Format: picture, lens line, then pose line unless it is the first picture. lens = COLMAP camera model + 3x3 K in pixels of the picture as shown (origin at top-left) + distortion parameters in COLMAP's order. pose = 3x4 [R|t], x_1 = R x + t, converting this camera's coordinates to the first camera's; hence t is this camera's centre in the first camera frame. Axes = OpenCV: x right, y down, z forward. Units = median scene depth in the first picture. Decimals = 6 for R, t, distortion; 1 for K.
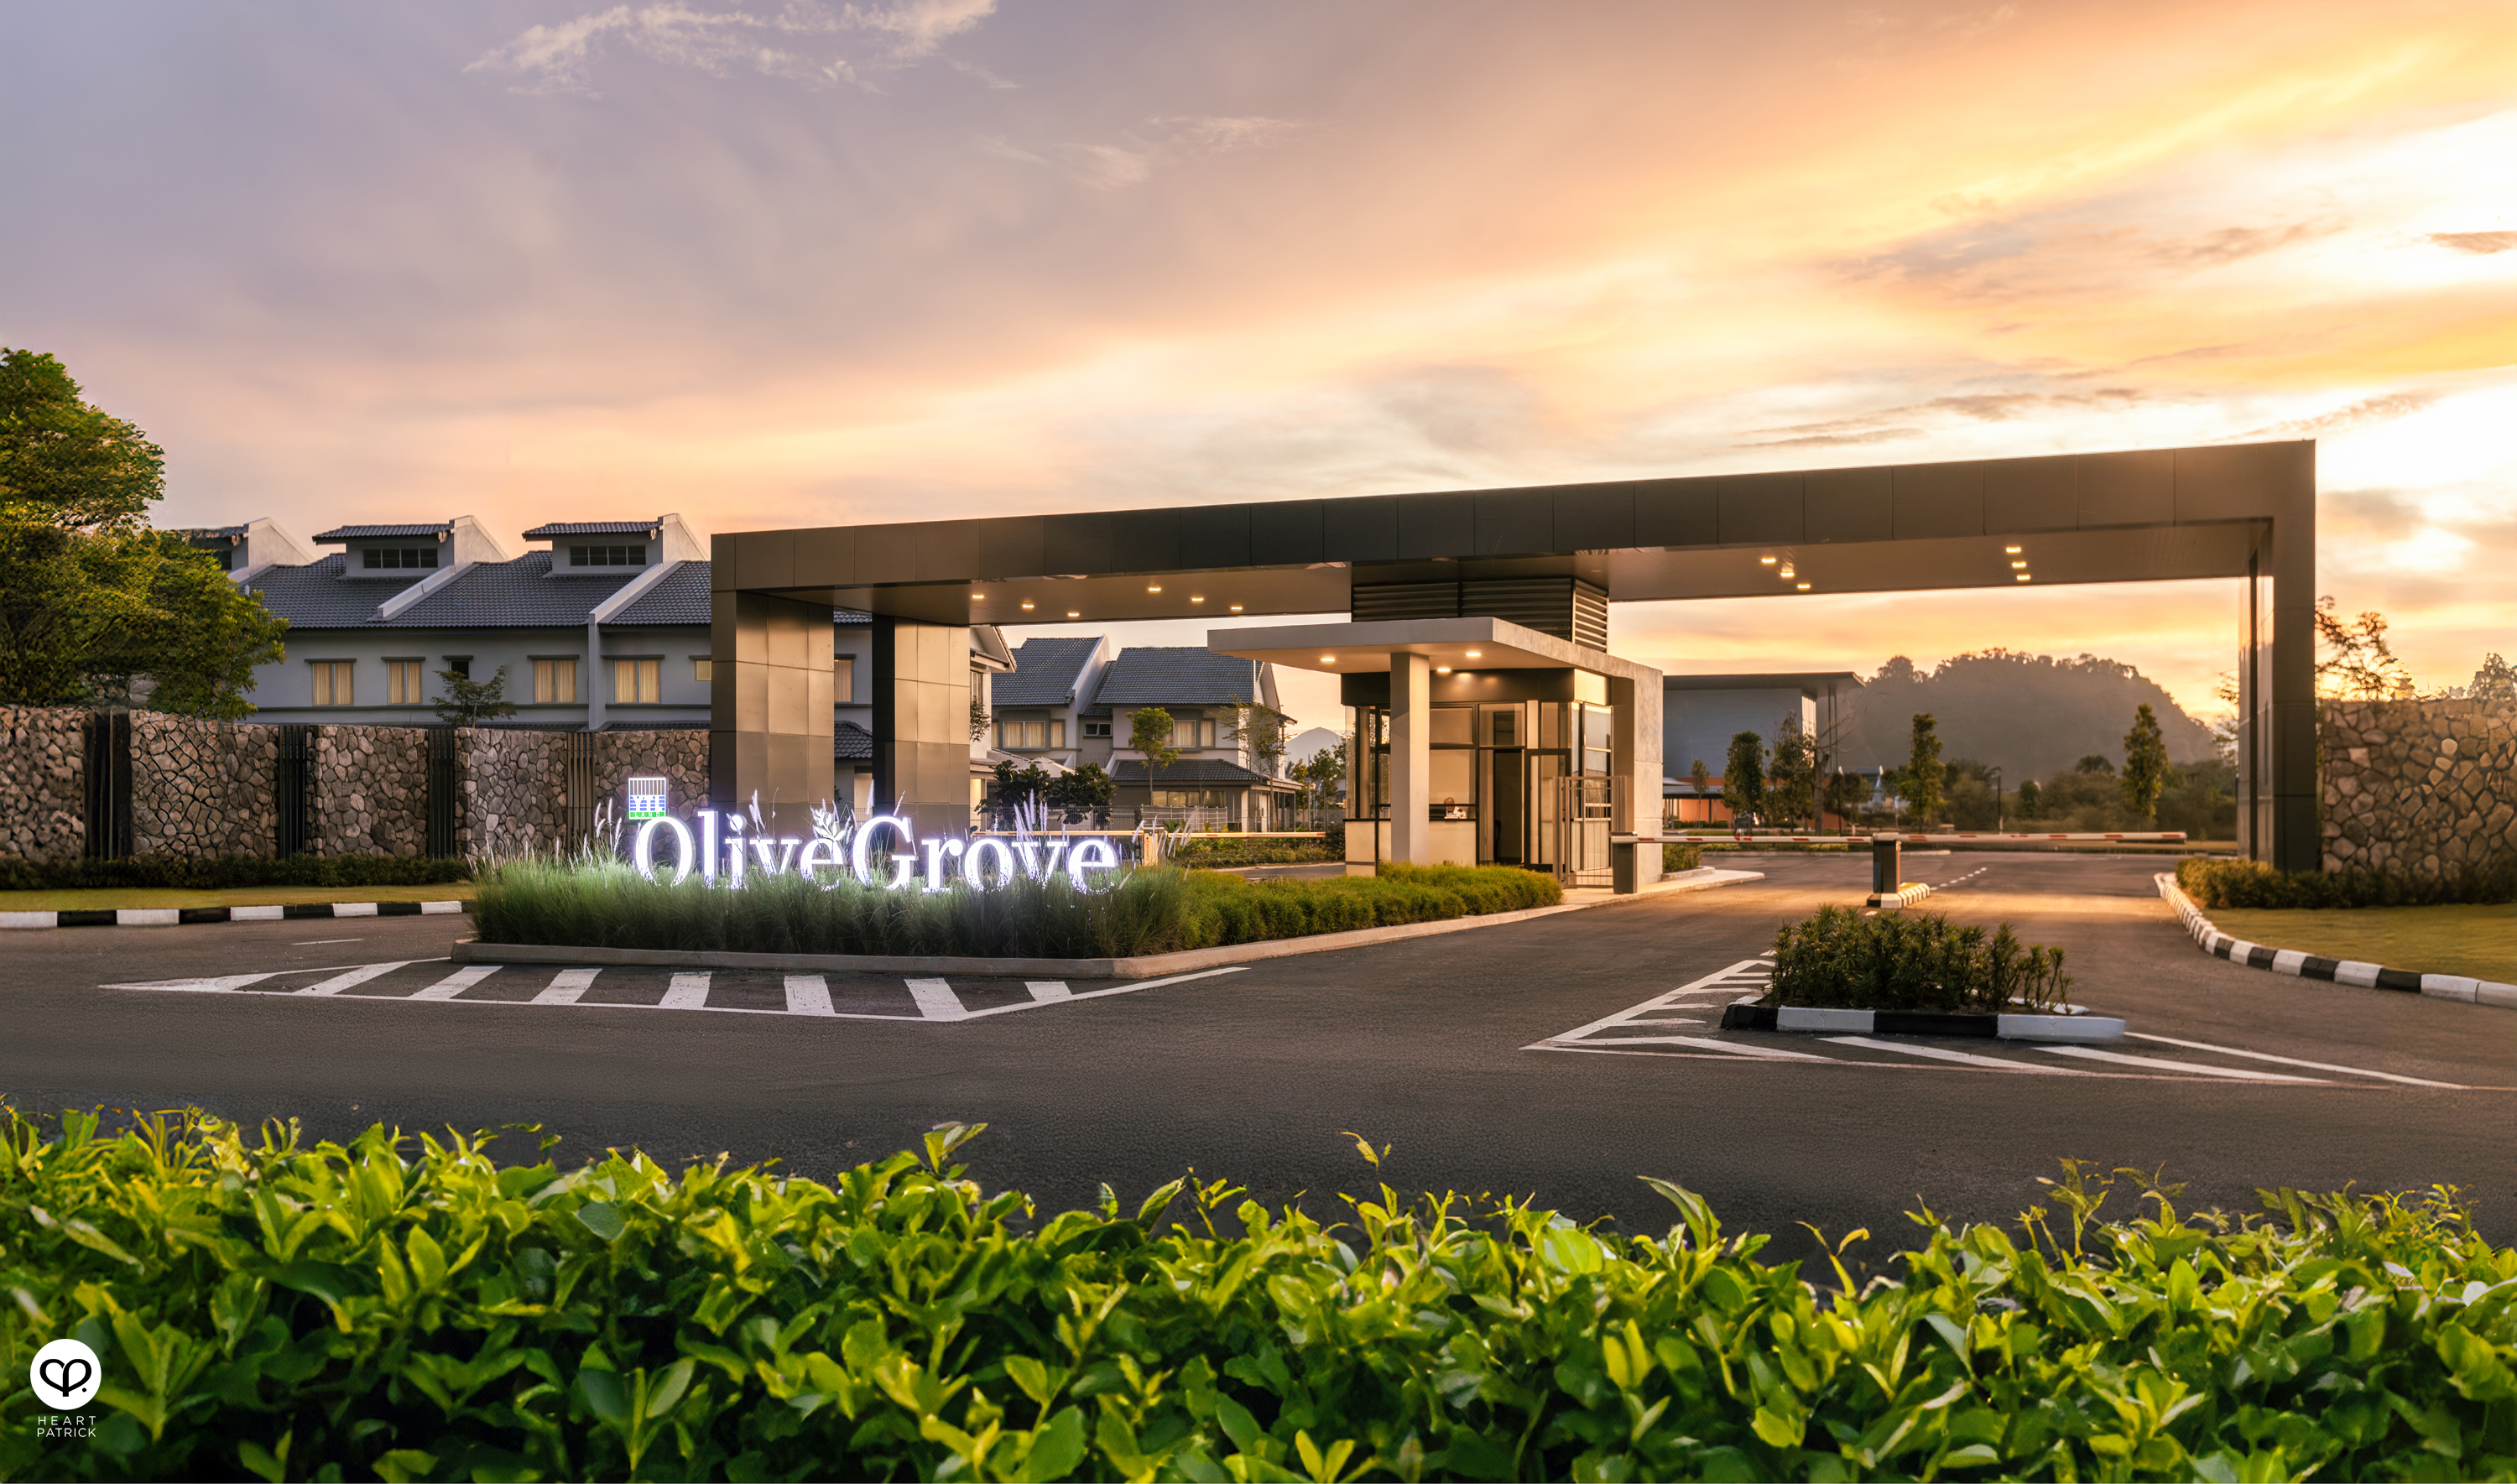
lens RADIAL K [[2431.6, 0, 1258.5], [0, 2431.6, 742.0], [0, 0, 1]] dist [-0.037054, -0.002474]
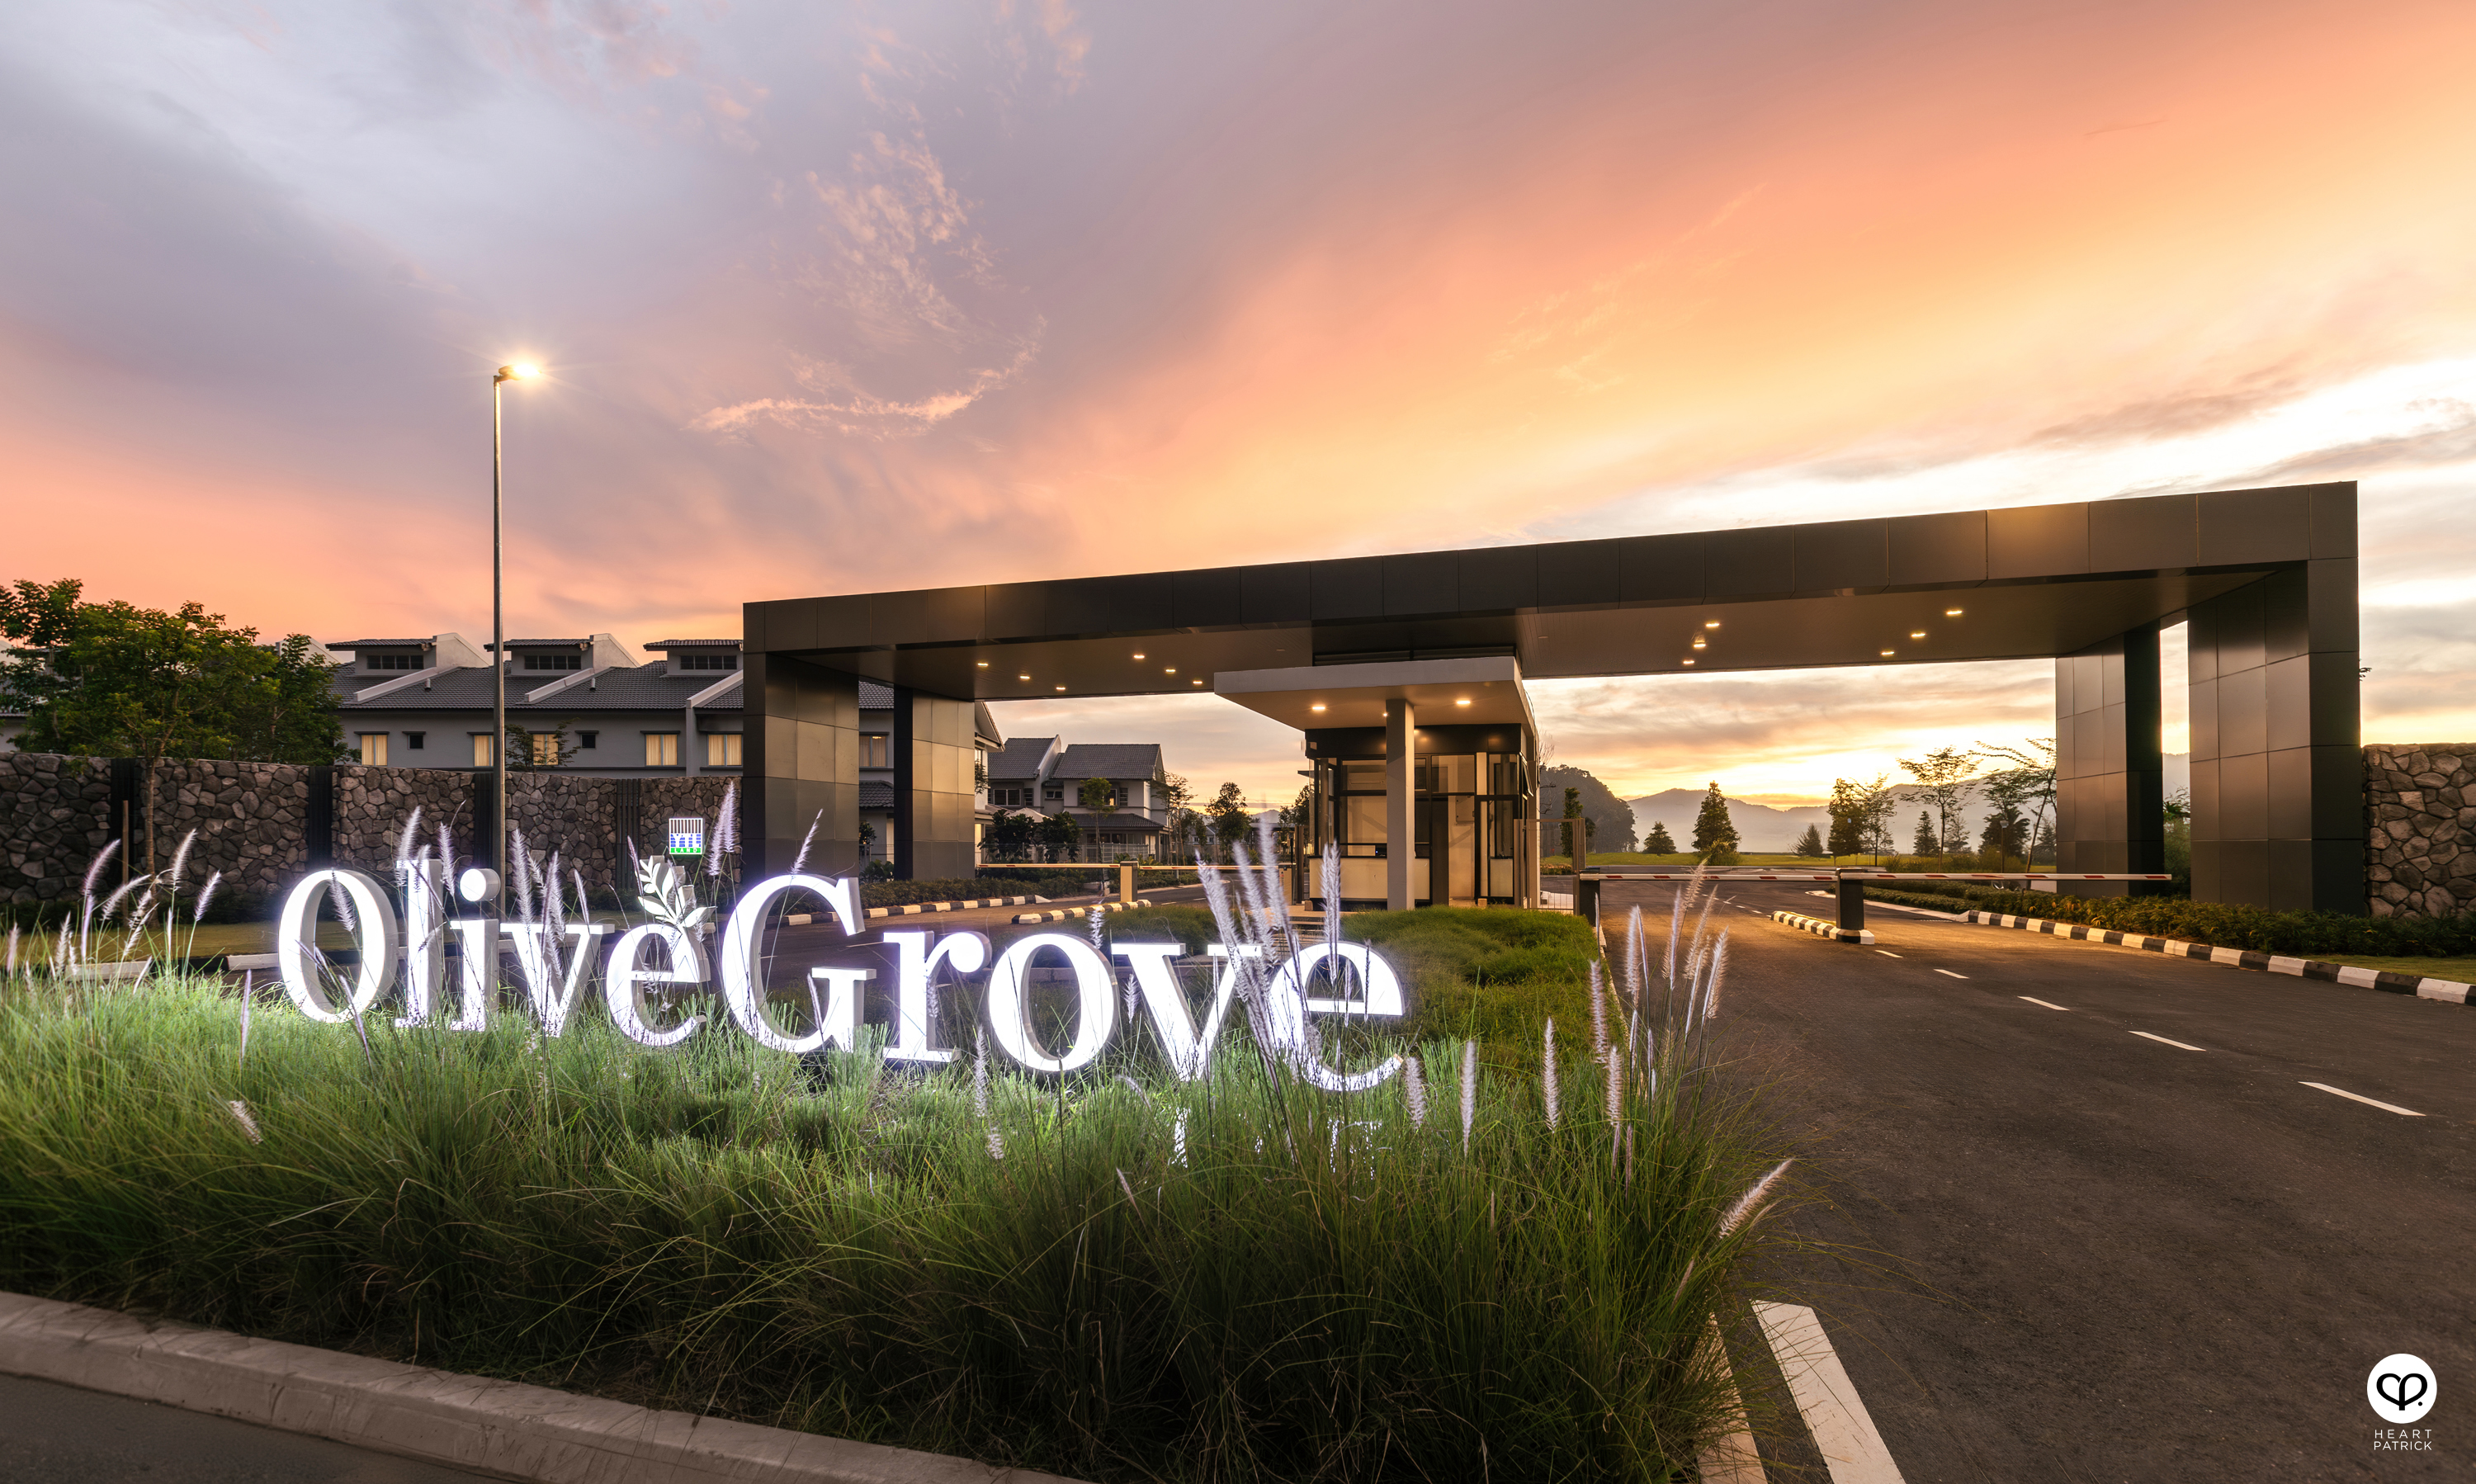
lens RADIAL K [[1144.8, 0, 1235.6], [0, 1144.8, 825.7], [0, 0, 1]] dist [-0.000914, -0.000469]
pose [[0.993909, 0.005055, 0.110084, -0.058982], [-0.006321, 0.999918, 0.011153, 0.011517], [-0.110019, -0.011781, 0.993860, 0.469580]]
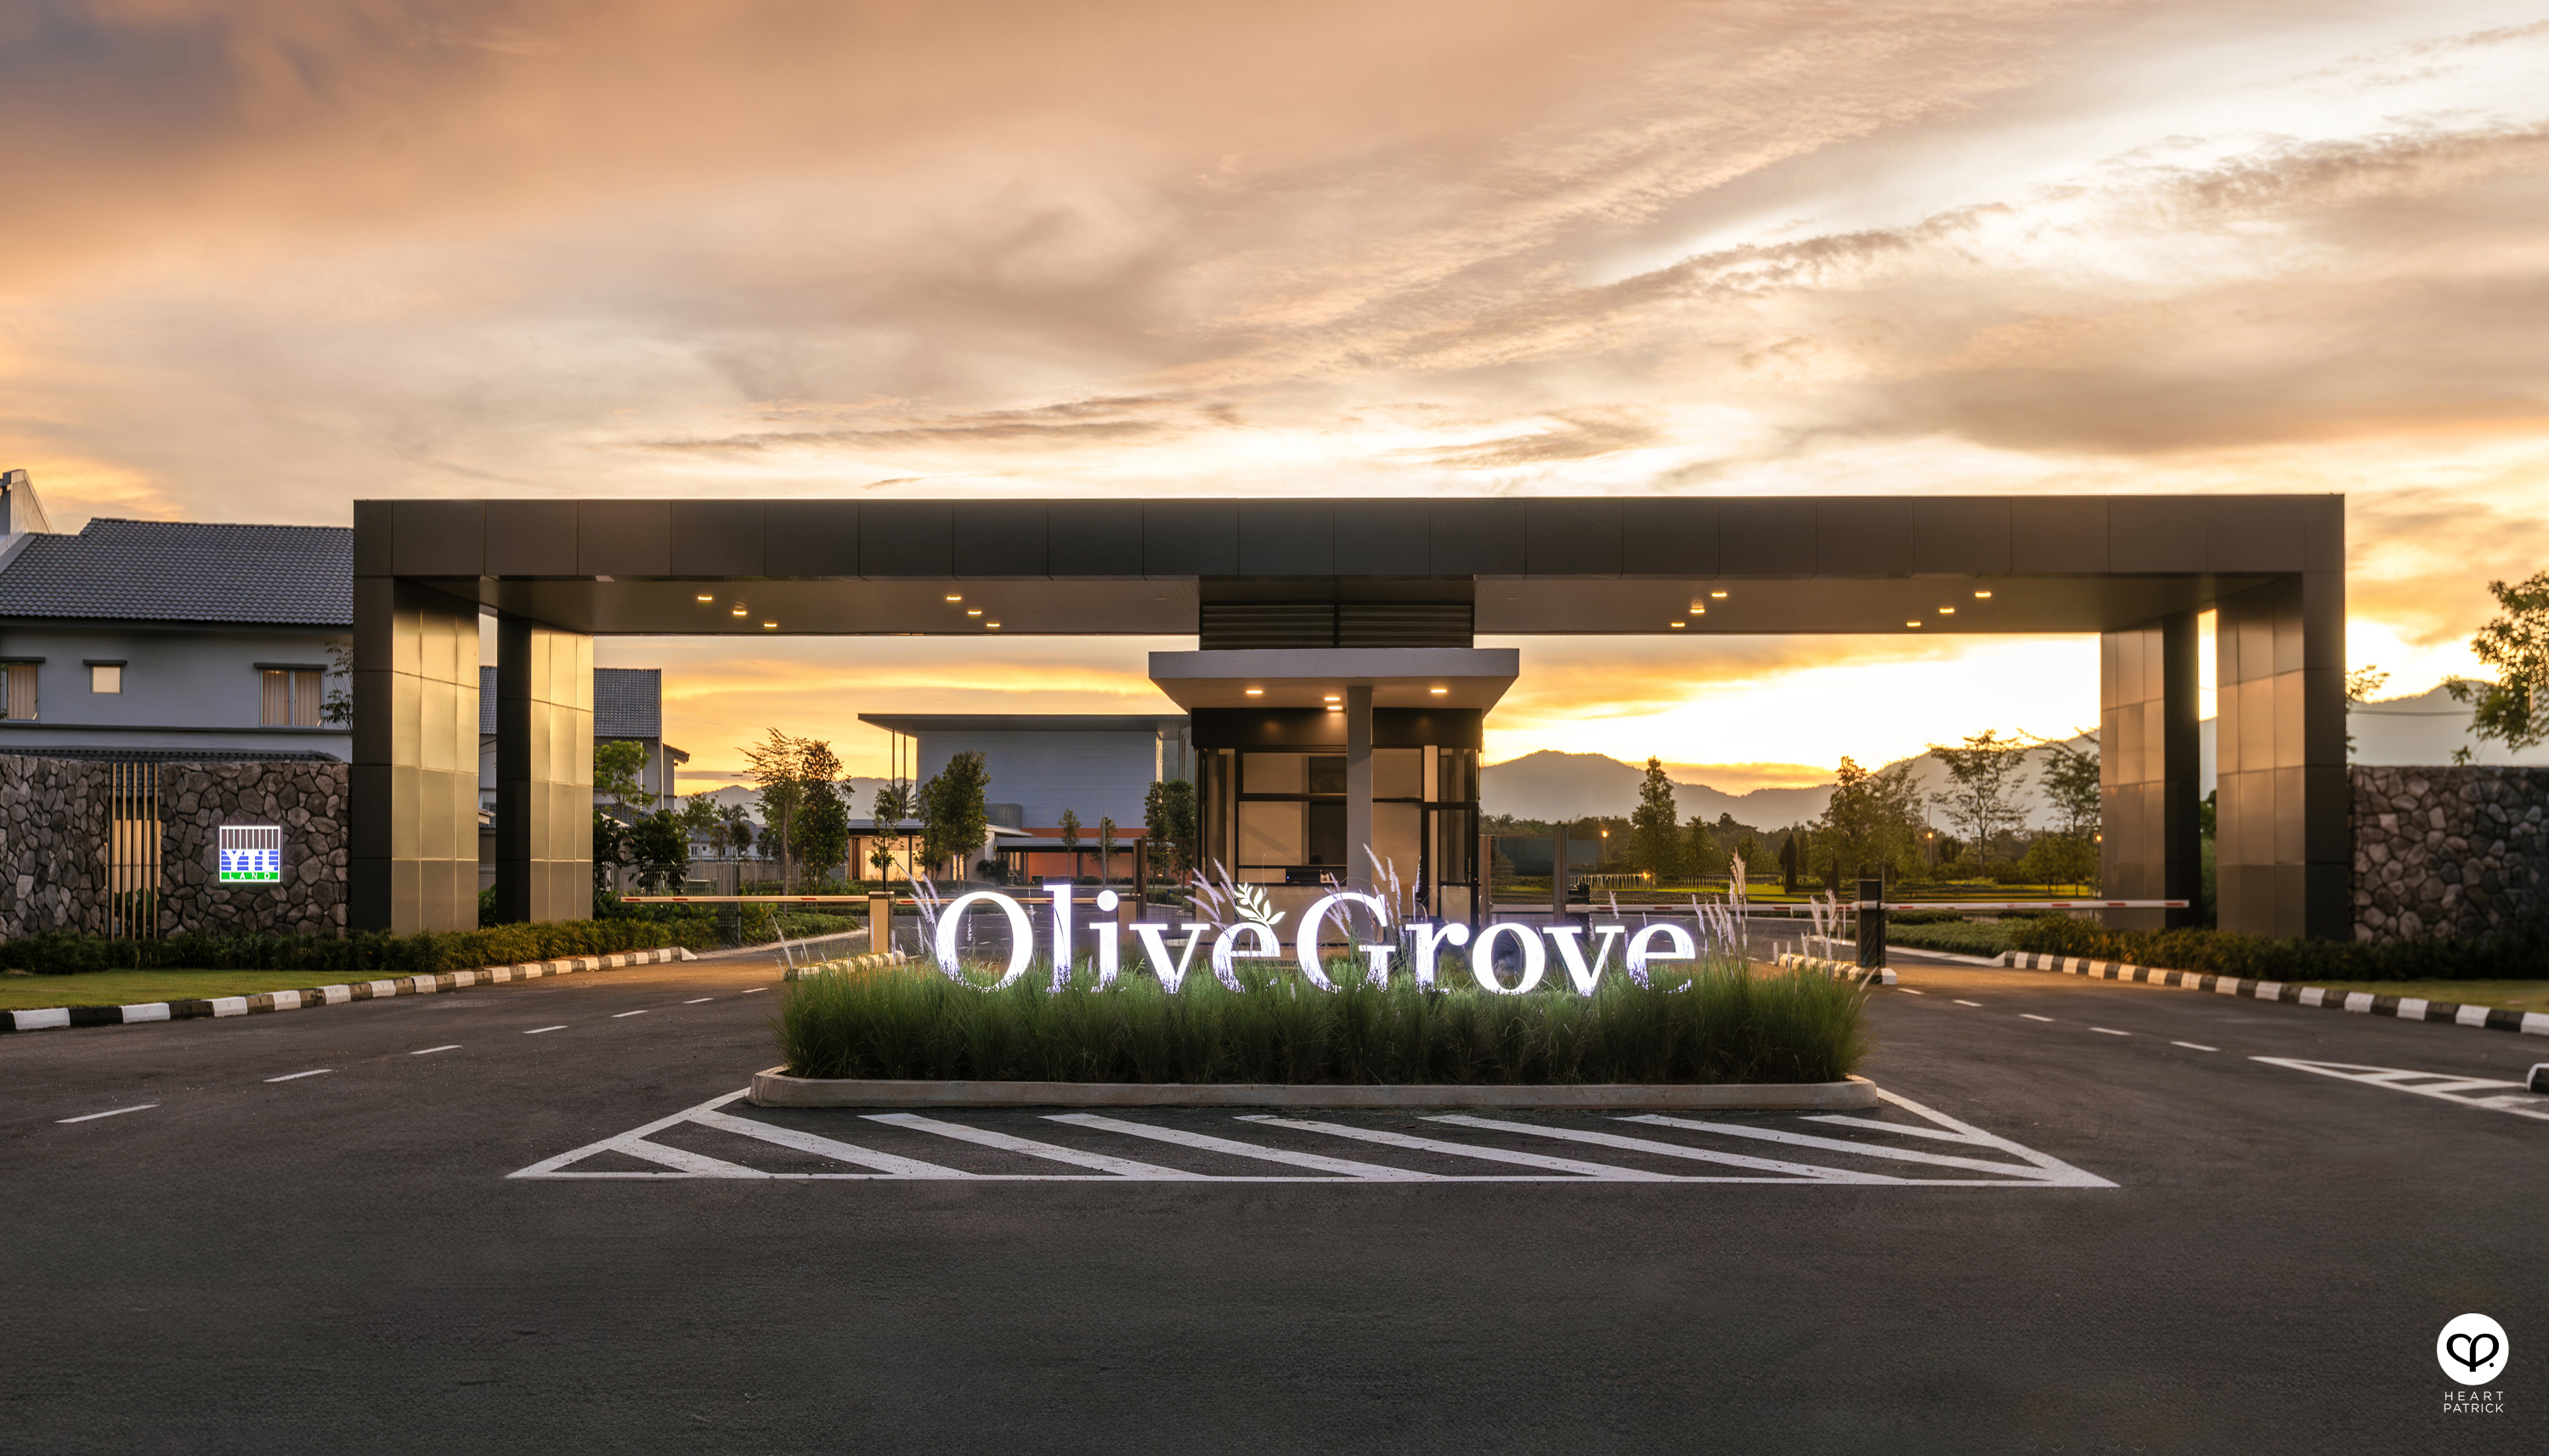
lens RADIAL K [[2627.2, 0, 1274.3], [0, 2627.2, 787.9], [0, 0, 1]] dist [-0.024996, 0.005617]
pose [[0.925755, 0.014012, 0.377863, -0.282192], [-0.014353, 0.999895, -0.001914, 0.000371], [-0.377850, -0.003652, 0.925859, 0.158572]]
